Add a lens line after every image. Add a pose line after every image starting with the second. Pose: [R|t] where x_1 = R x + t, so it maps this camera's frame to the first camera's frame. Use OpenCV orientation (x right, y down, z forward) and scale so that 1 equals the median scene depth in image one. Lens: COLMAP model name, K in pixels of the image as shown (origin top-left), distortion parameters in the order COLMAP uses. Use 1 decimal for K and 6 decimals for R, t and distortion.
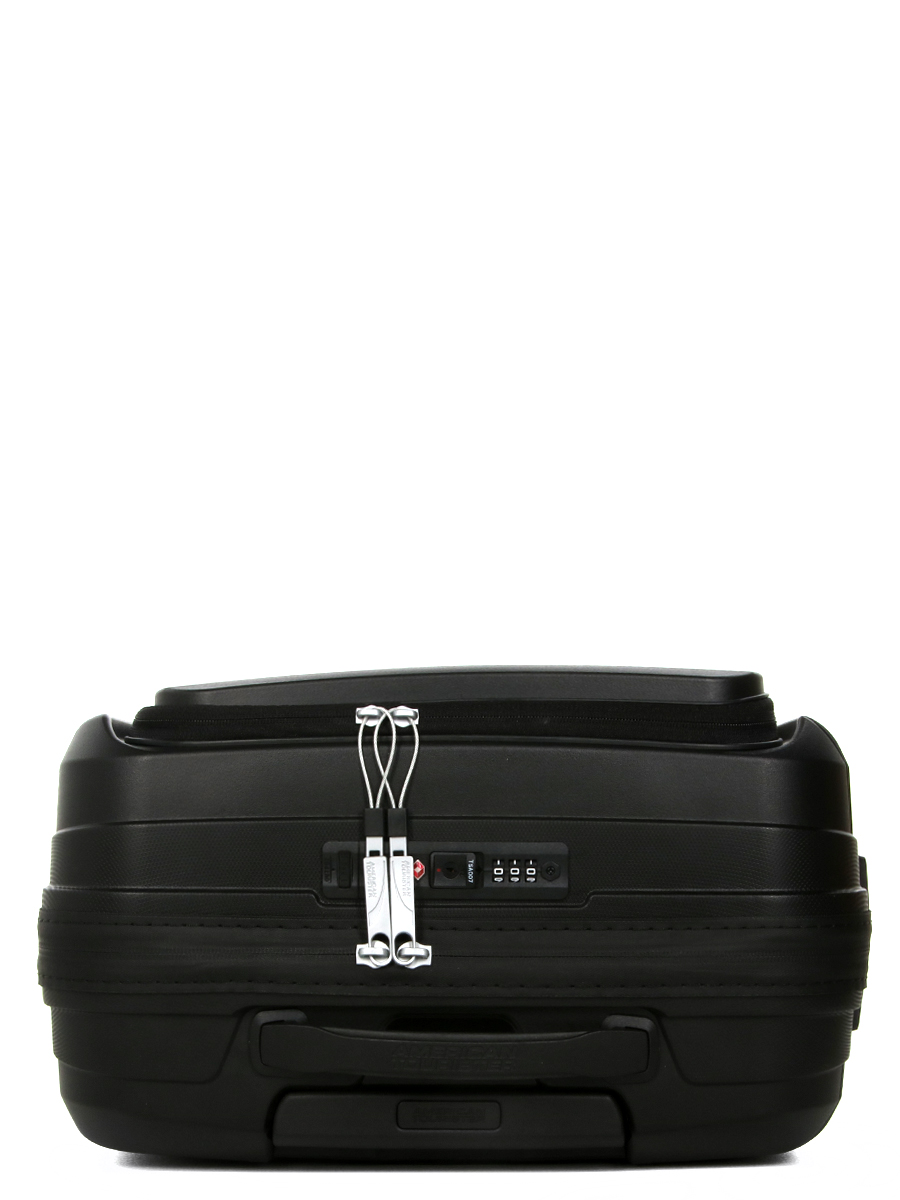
lens RADIAL K [[1044.7, 0, 450.0], [0, 1044.7, 600.0], [0, 0, 1]] dist [-0.002667, -0.001509]
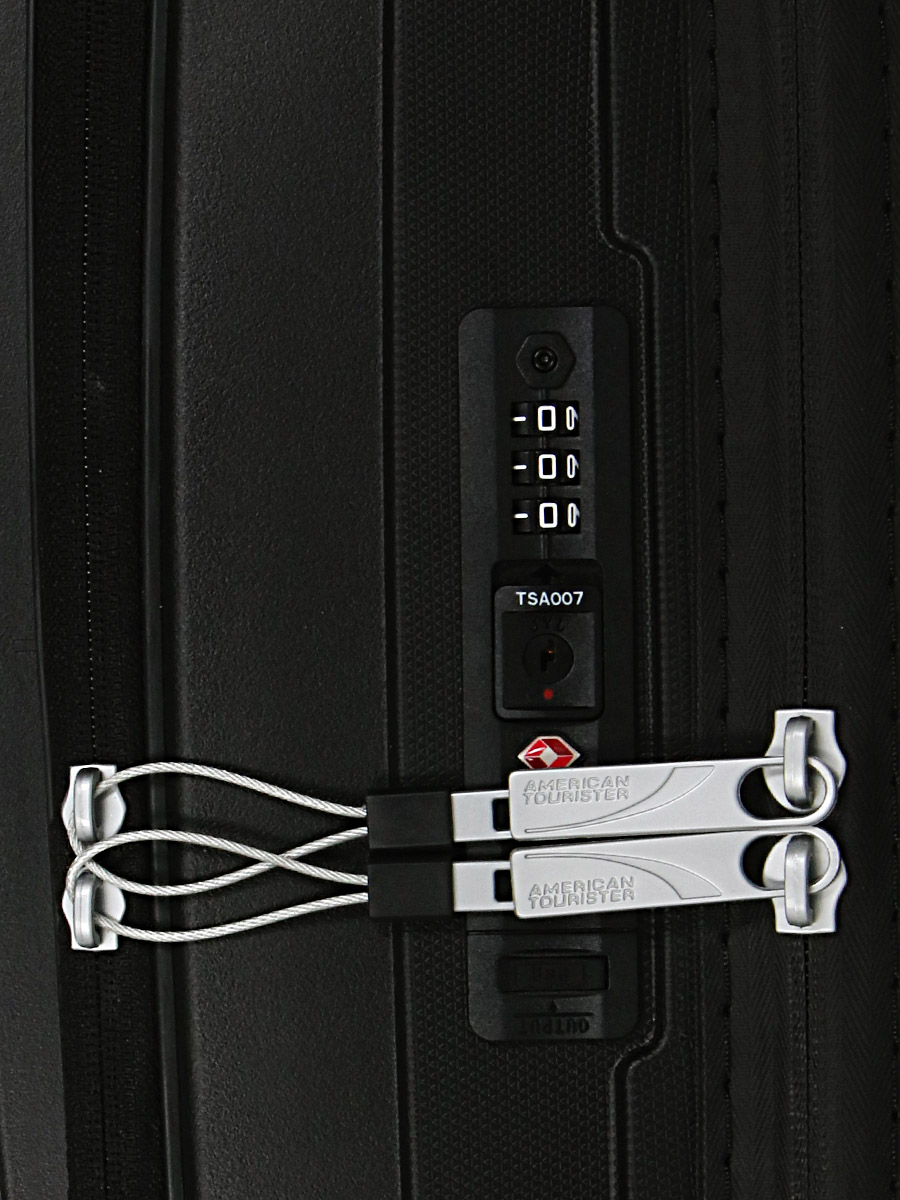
lens RADIAL K [[2821.9, 0, 450.0], [0, 2821.9, 600.0], [0, 0, 1]] dist [0.068392, 0.389519]
pose [[-0.025547, -0.999435, 0.021828, 0.000278], [0.971804, -0.019709, 0.234965, 0.014663], [-0.234402, 0.027215, 0.971759, 0.120849]]
